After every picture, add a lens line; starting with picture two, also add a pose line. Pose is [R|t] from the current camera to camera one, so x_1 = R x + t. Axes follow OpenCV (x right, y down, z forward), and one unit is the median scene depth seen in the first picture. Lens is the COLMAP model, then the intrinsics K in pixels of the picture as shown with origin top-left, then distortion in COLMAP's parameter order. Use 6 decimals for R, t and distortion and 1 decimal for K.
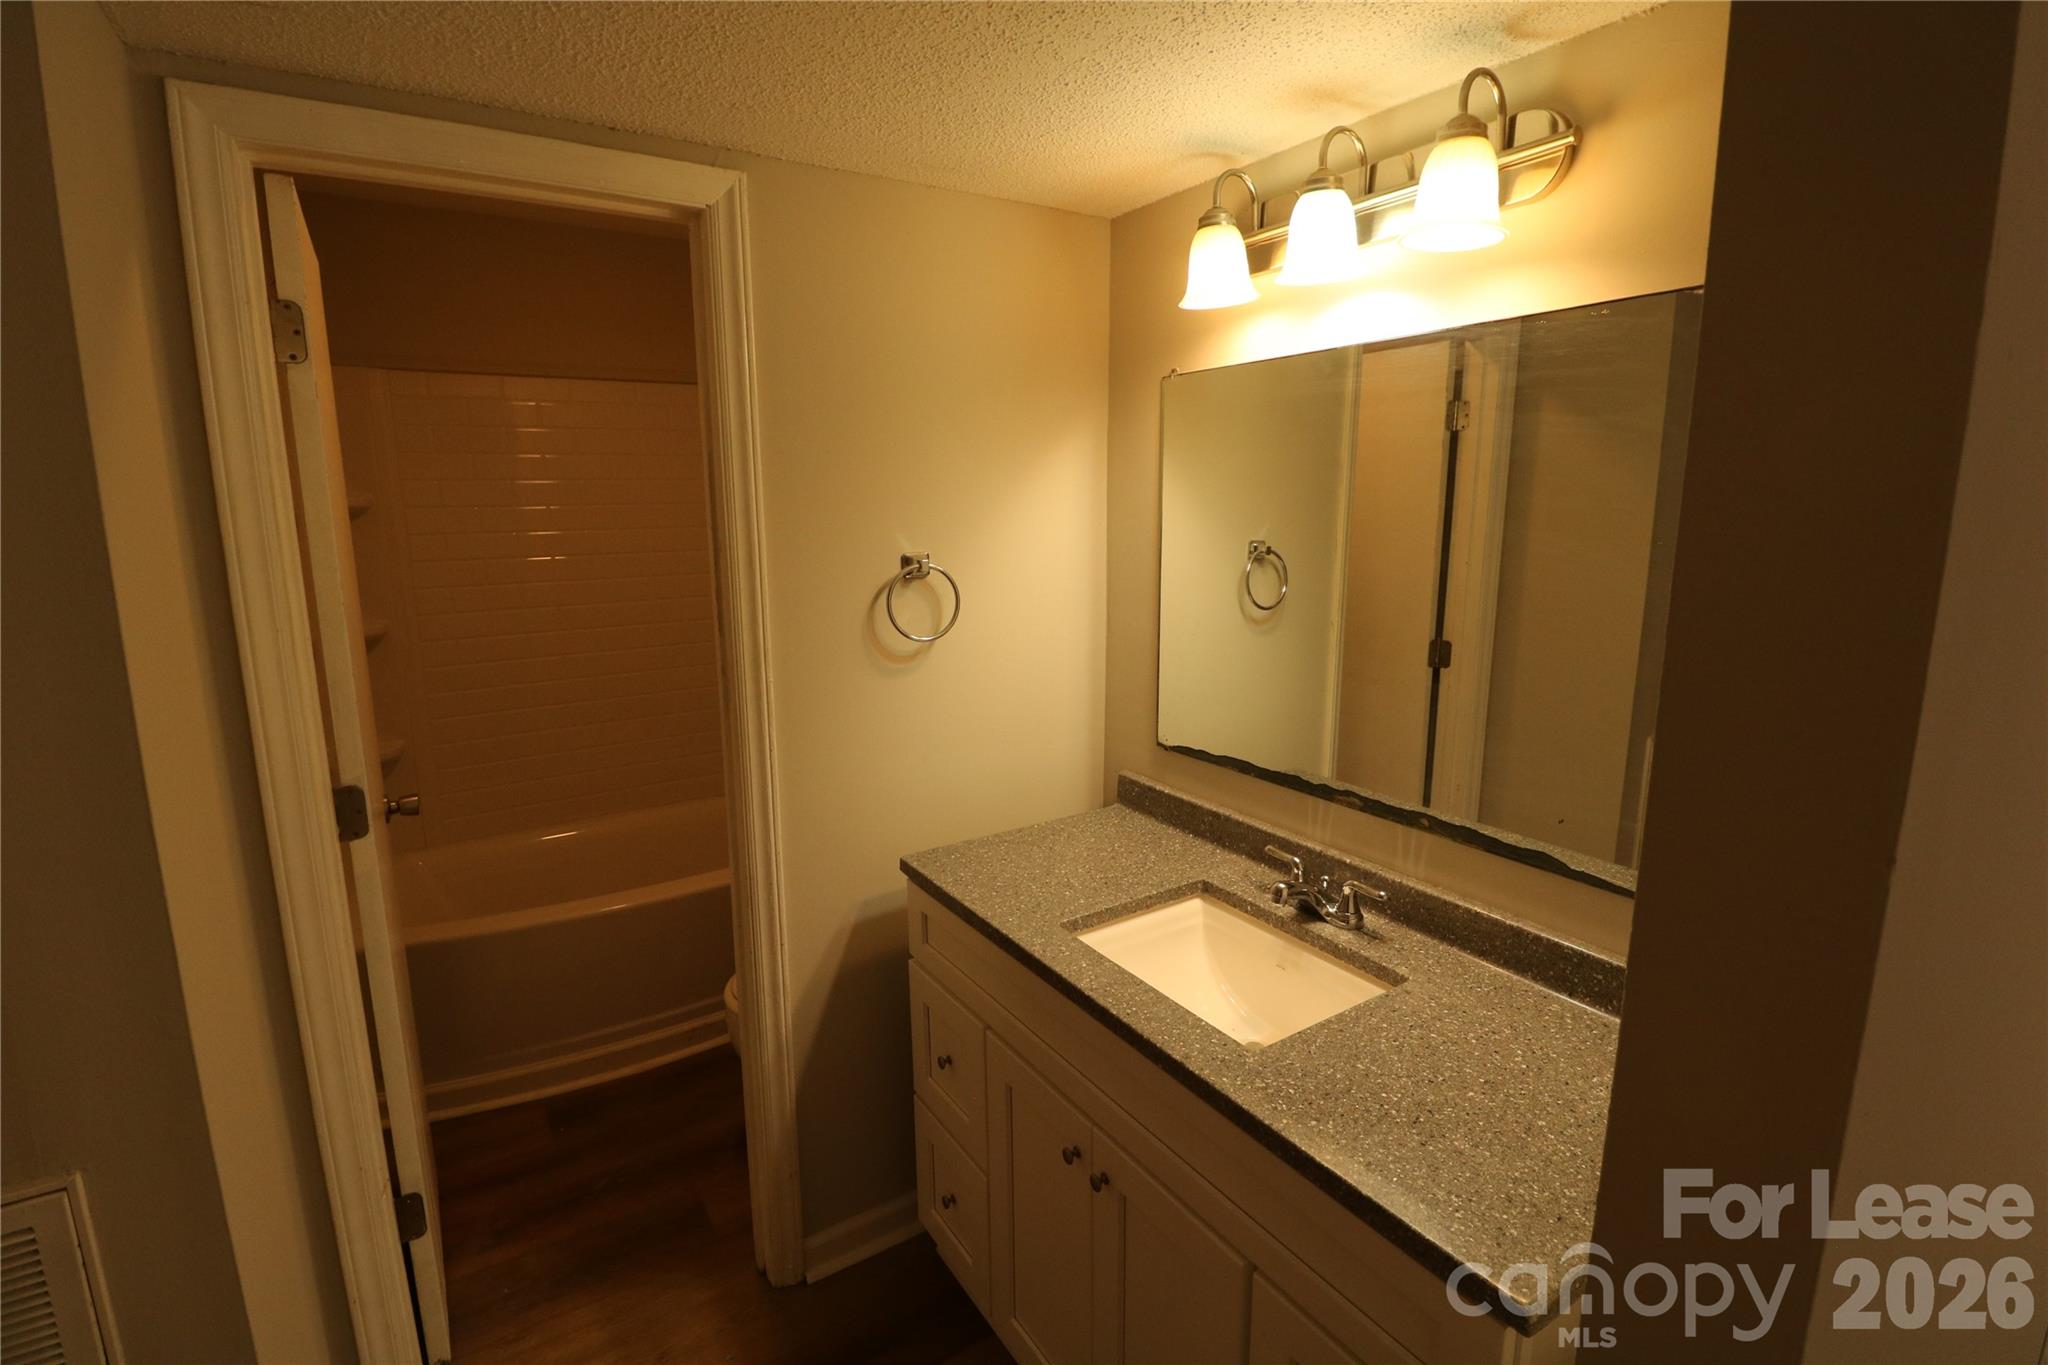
lens RADIAL K [[929.1, 0, 1016.0], [0, 929.1, 671.0], [0, 0, 1]] dist [-0.001822, -0.014661]
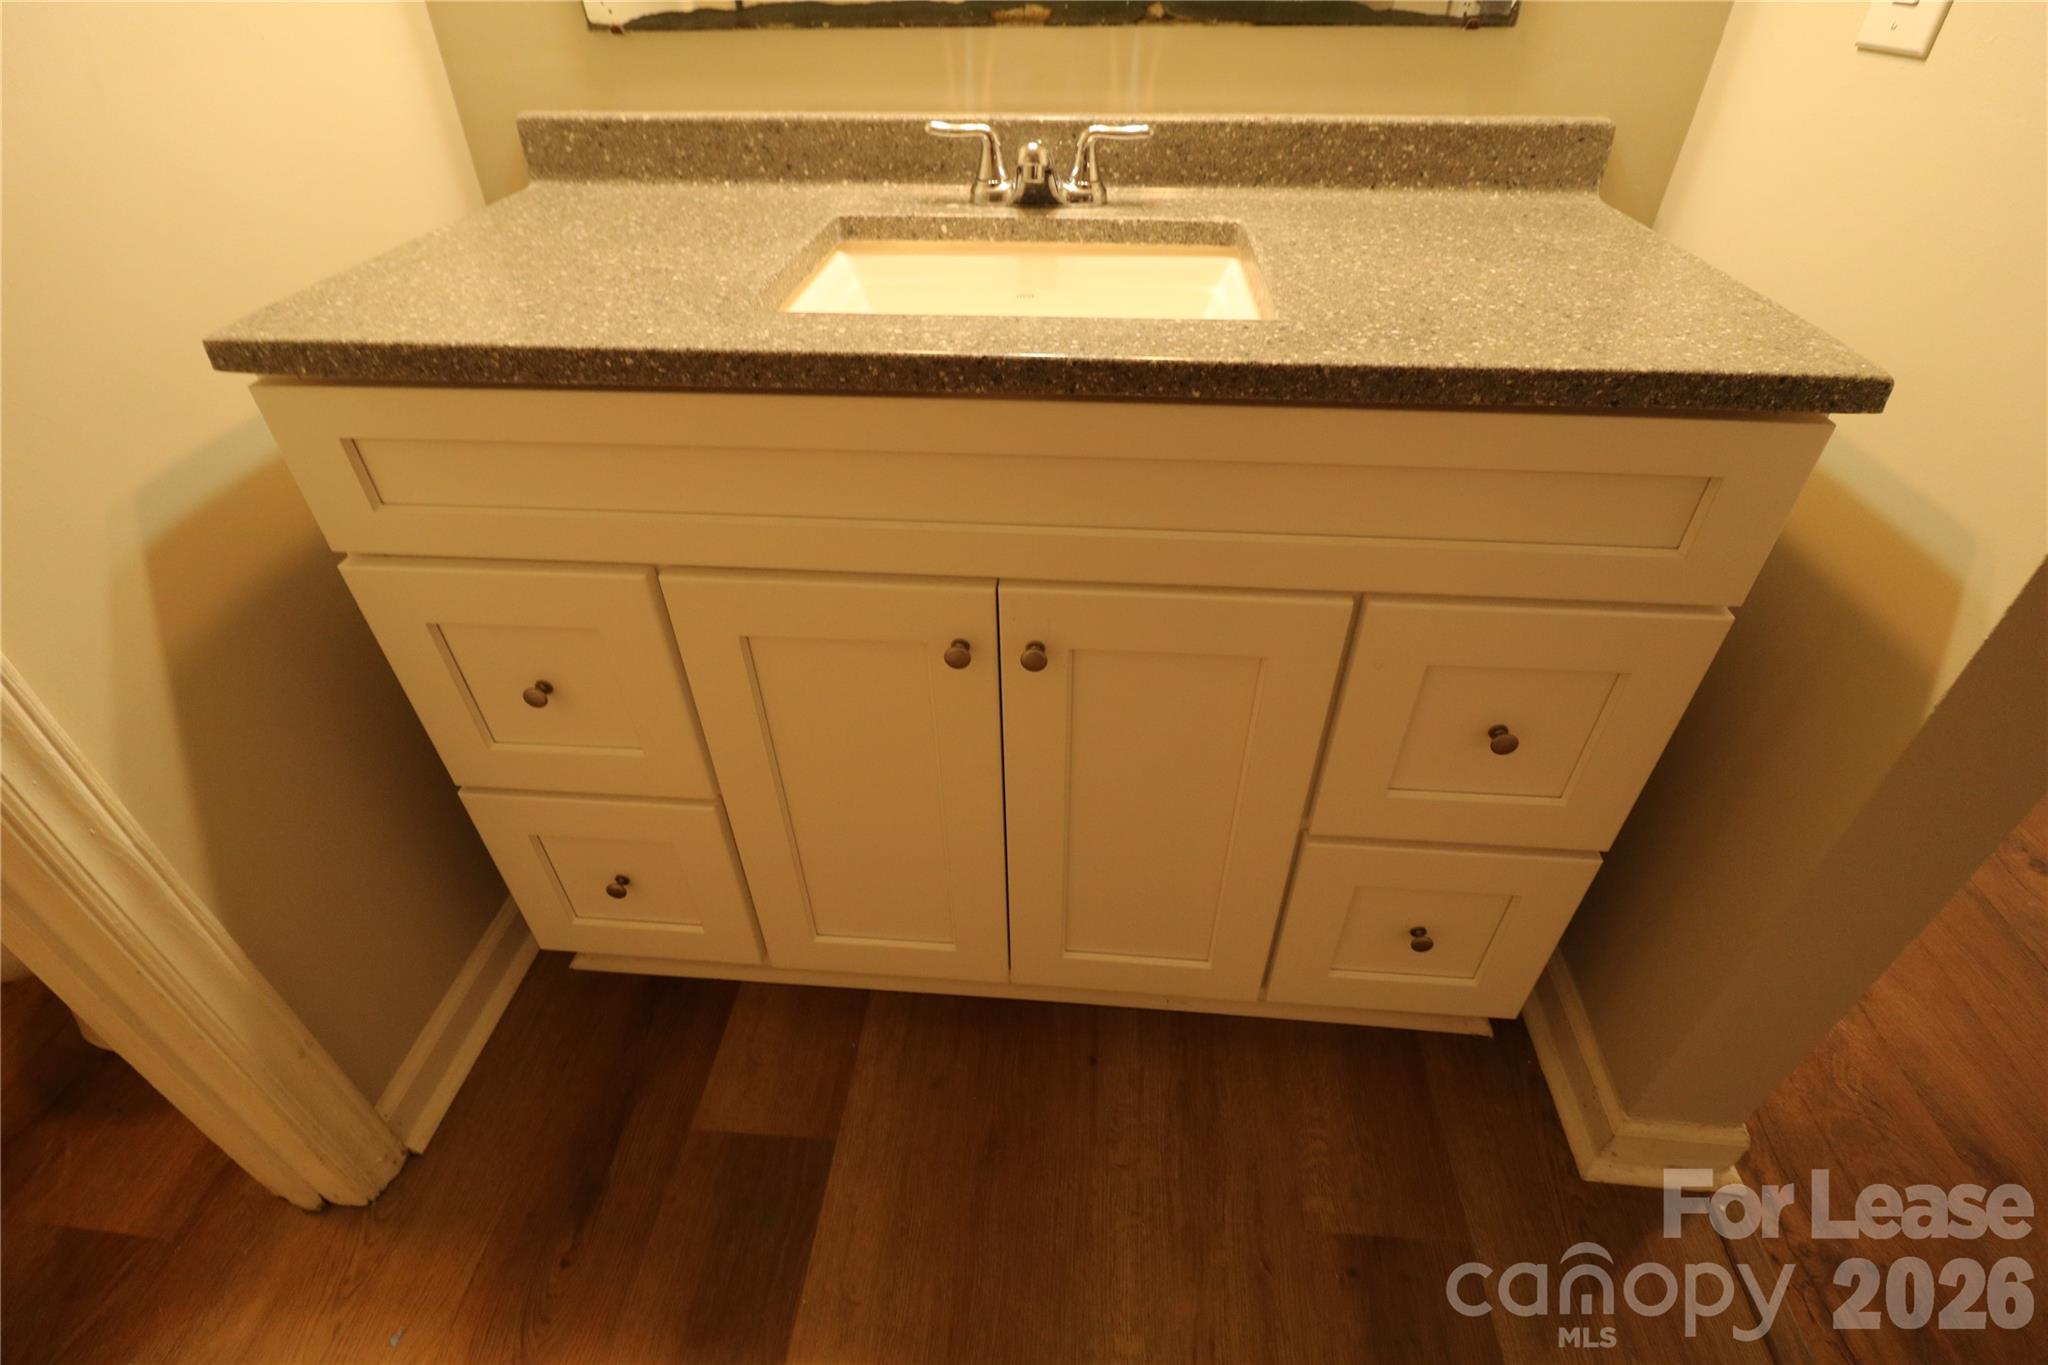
lens RADIAL K [[929.1, 0, 1016.0], [0, 929.1, 671.0], [0, 0, 1]] dist [-0.001822, -0.014661]
pose [[0.601593, -0.485317, 0.634471, -0.233062], [0.139324, 0.845852, 0.514901, 0.166371], [-0.786559, -0.221364, 0.576475, 0.460229]]
